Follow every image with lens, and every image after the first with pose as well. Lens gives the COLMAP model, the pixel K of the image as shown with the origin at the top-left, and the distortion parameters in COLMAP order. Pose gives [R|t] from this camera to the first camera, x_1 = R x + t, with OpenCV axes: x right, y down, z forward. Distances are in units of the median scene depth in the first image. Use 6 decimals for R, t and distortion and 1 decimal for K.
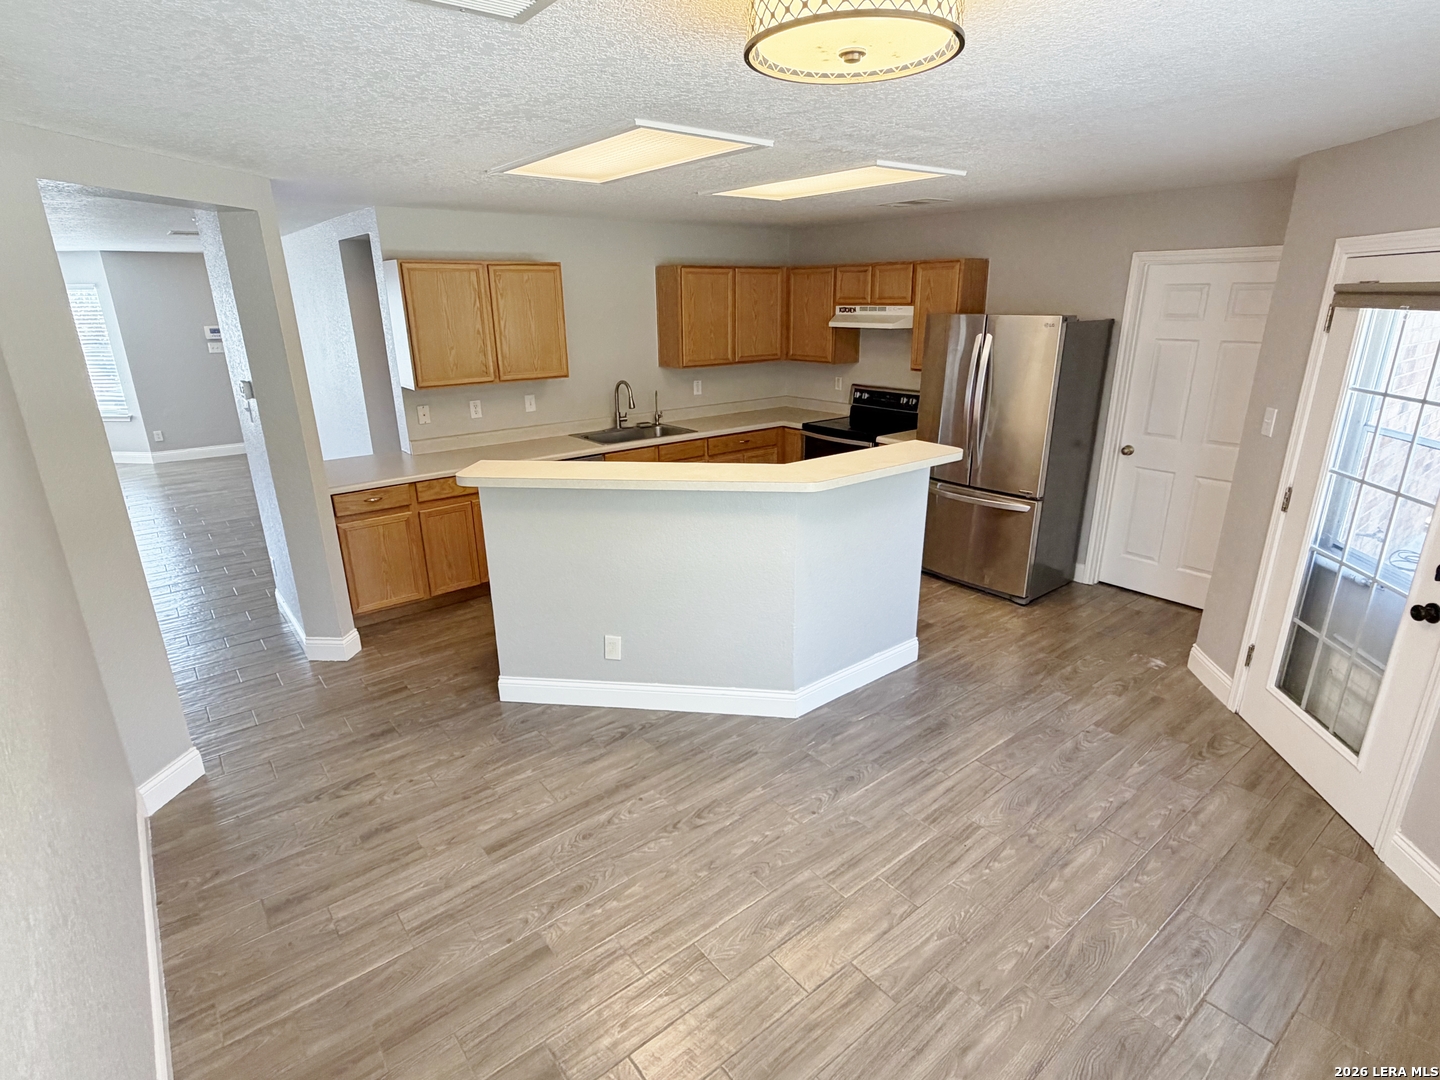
lens RADIAL K [[742.9, 0, 717.3], [0, 742.9, 540.8], [0, 0, 1]] dist [-0.001143, -0.000142]
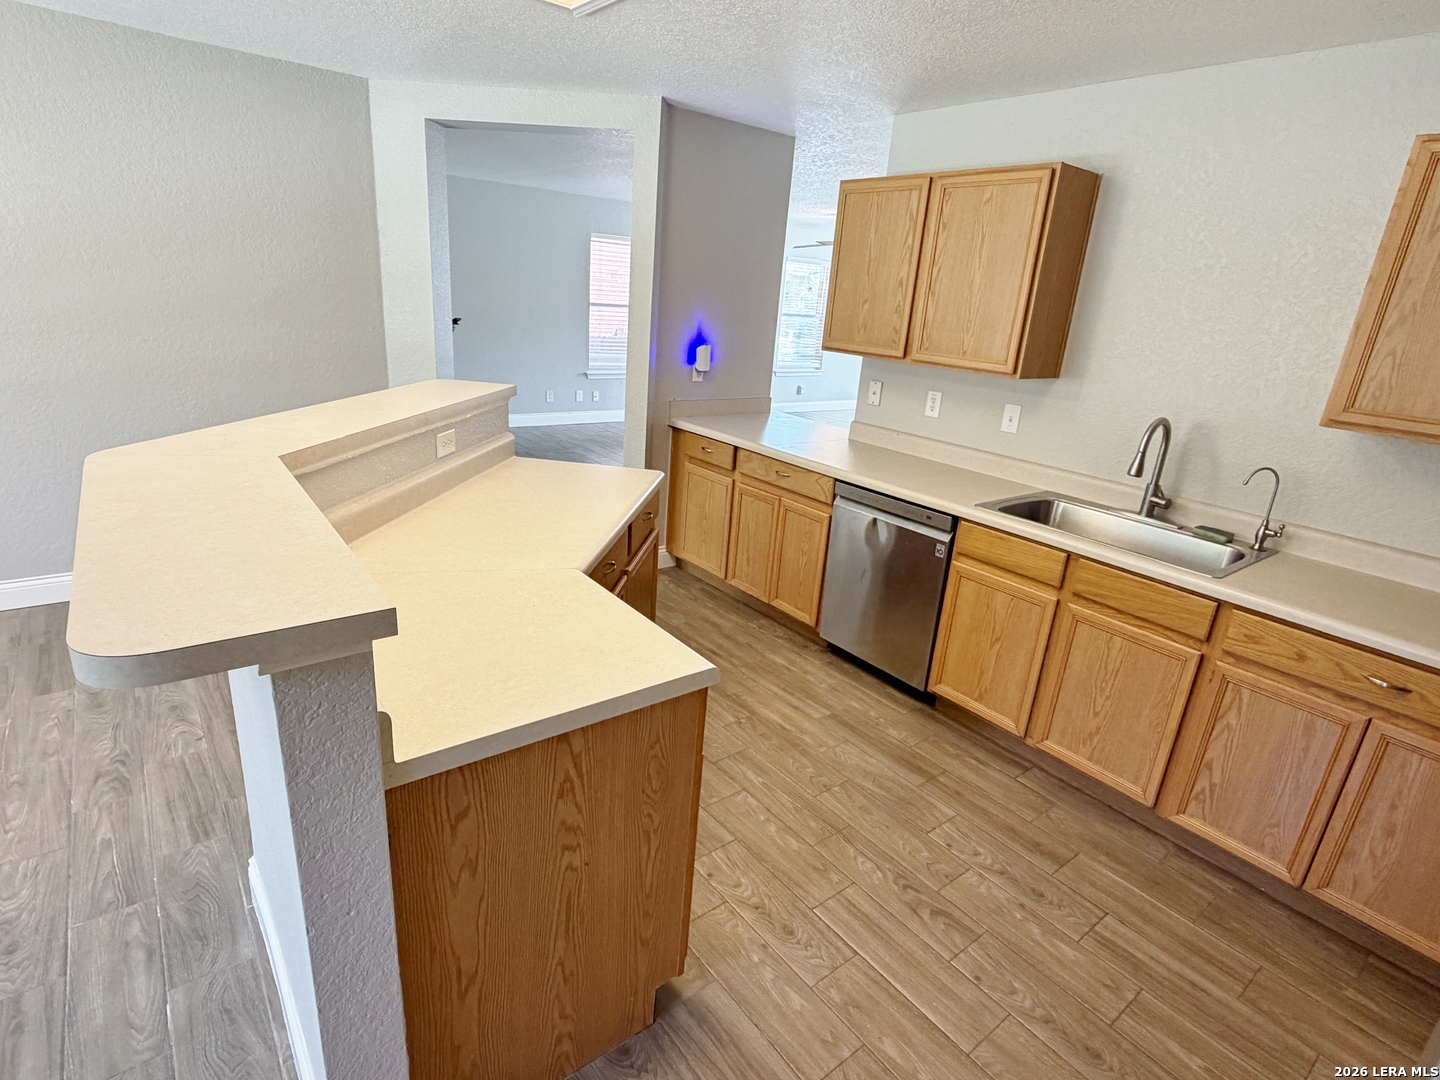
lens RADIAL K [[742.9, 0, 717.3], [0, 742.9, 540.8], [0, 0, 1]] dist [-0.001143, -0.000142]
pose [[-0.003725, 0.328882, -0.944364, 0.342255], [-0.383599, 0.871655, 0.305074, -0.188622], [0.923492, 0.363393, 0.122912, 0.733798]]
